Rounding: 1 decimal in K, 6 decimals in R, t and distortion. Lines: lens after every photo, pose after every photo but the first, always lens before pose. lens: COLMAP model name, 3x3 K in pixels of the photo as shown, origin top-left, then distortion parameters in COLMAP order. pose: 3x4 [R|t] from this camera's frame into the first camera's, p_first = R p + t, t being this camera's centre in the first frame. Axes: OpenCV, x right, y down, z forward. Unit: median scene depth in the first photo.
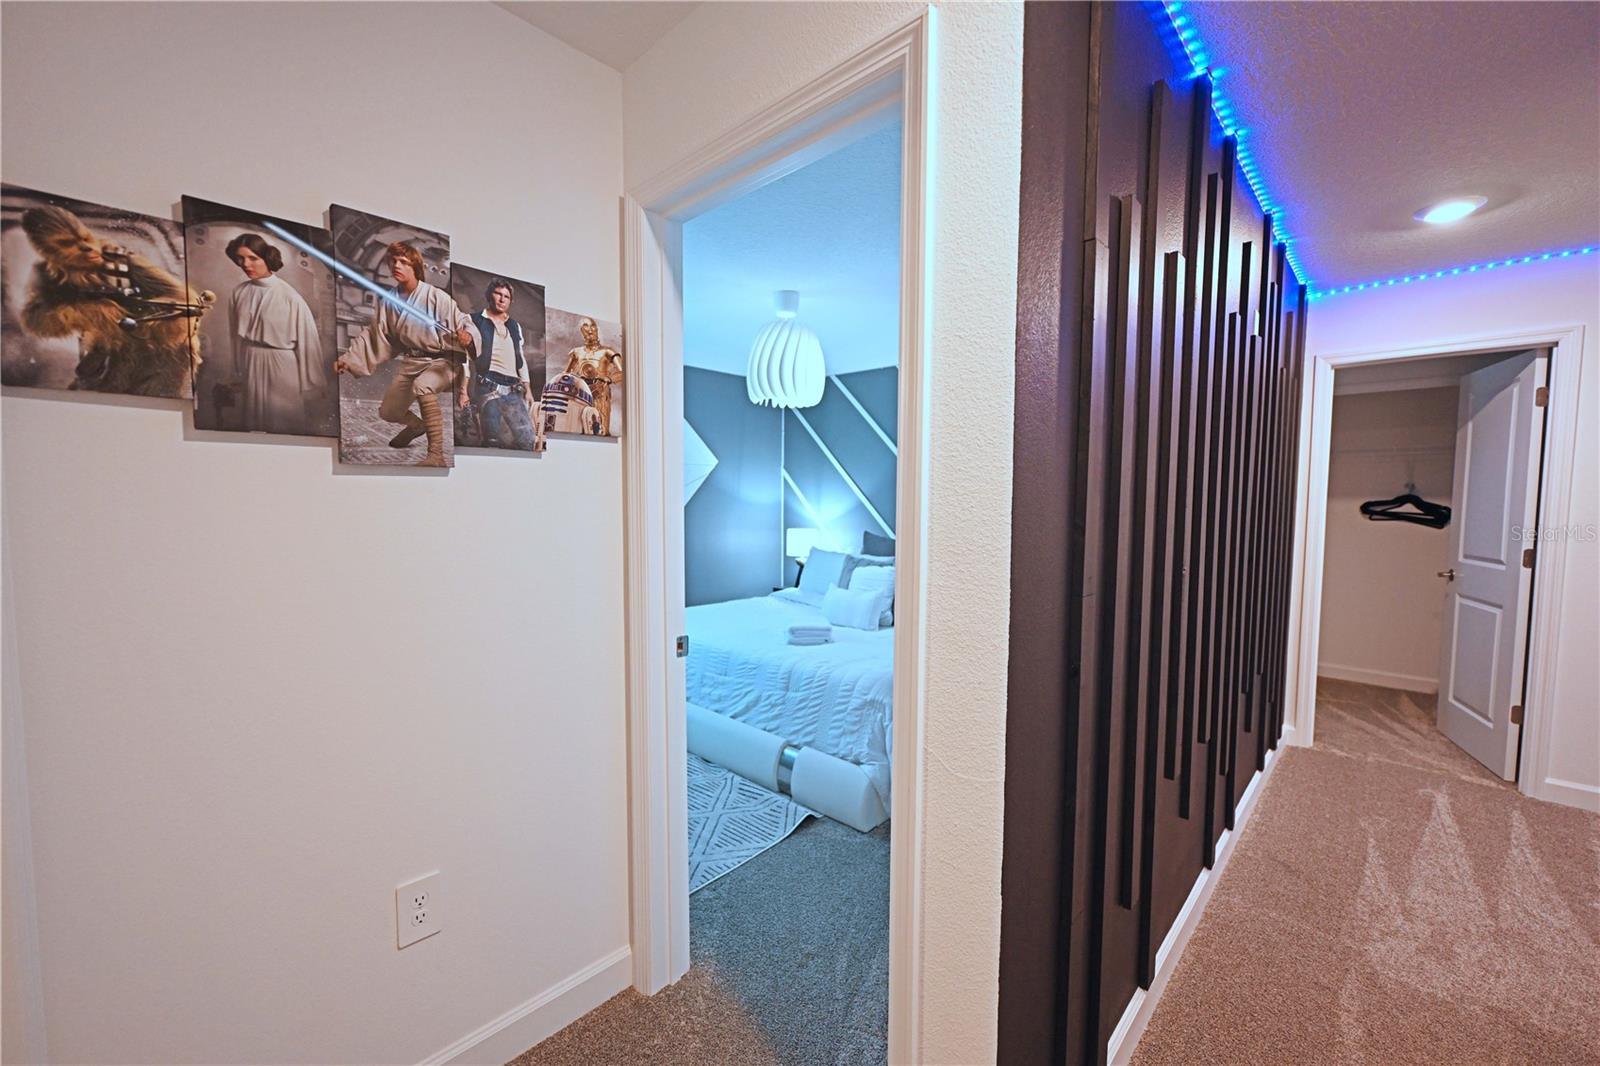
lens RADIAL K [[633.3, 0, 809.5], [0, 633.3, 534.4], [0, 0, 1]] dist [0.001209, -0.000611]
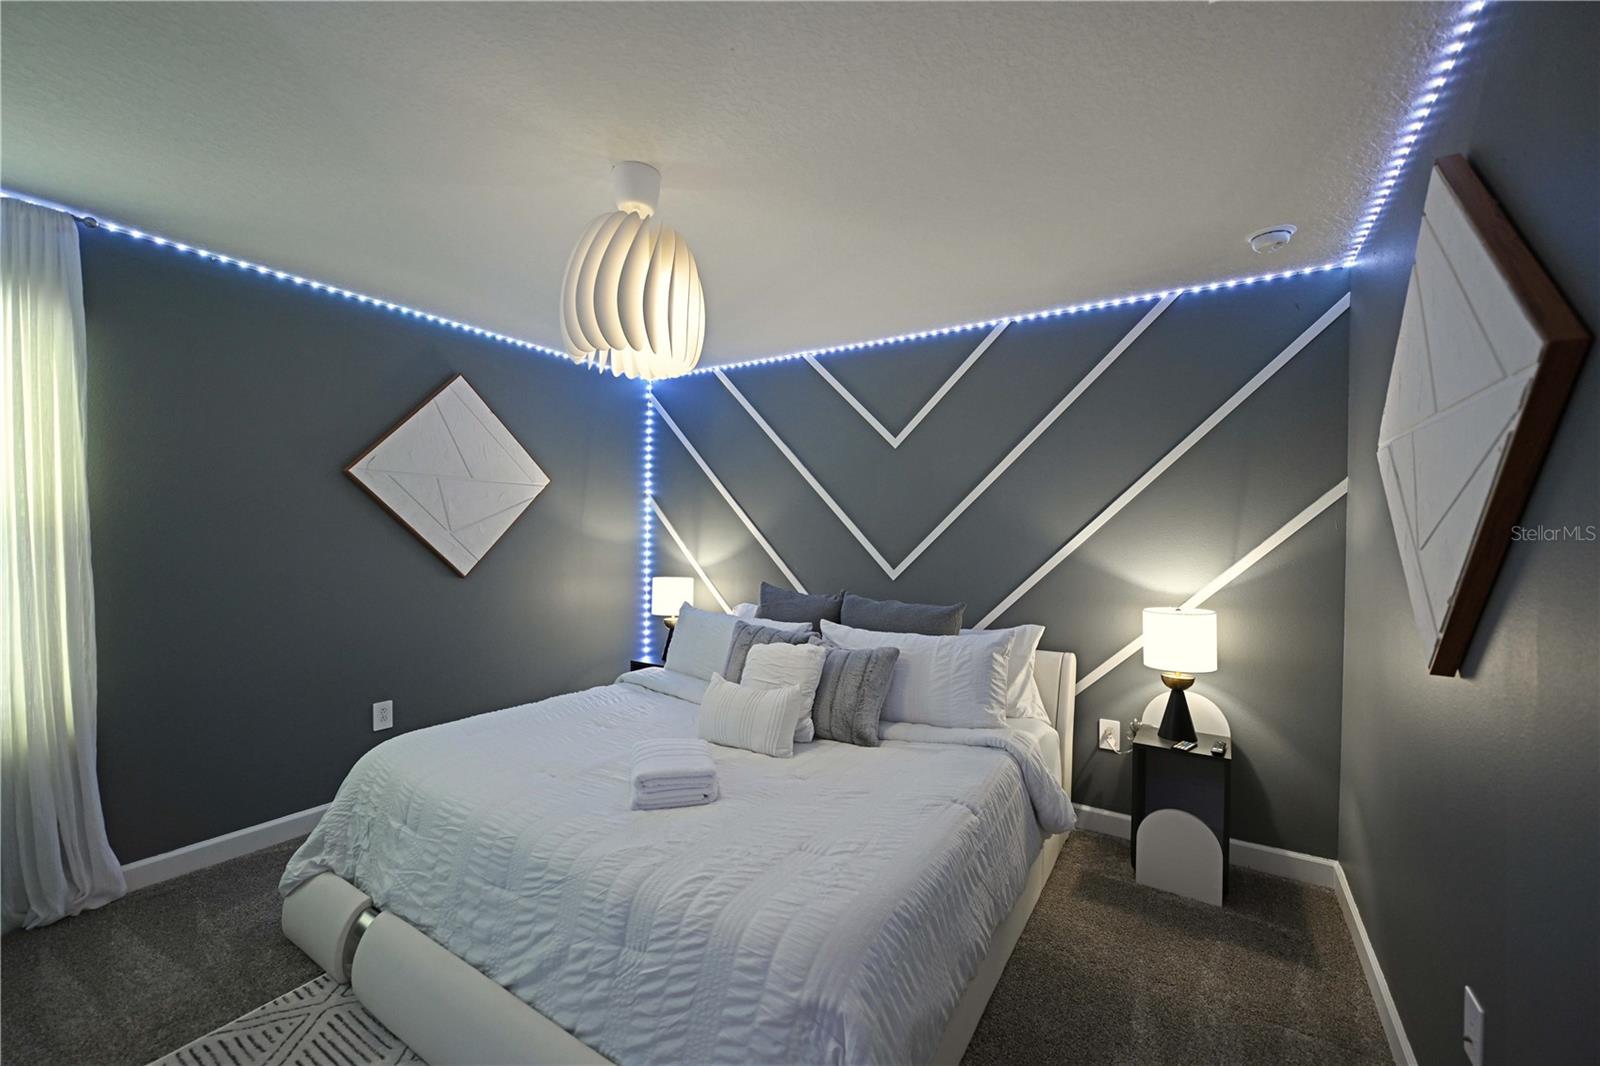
lens RADIAL K [[633.3, 0, 797.4], [0, 633.3, 530.1], [0, 0, 1]] dist [0.001209, -0.000611]
pose [[0.985571, 0.007024, 0.169117, 0.010444], [0.003468, 0.998091, -0.061663, -0.028033], [-0.169227, 0.061360, 0.983665, 0.430668]]
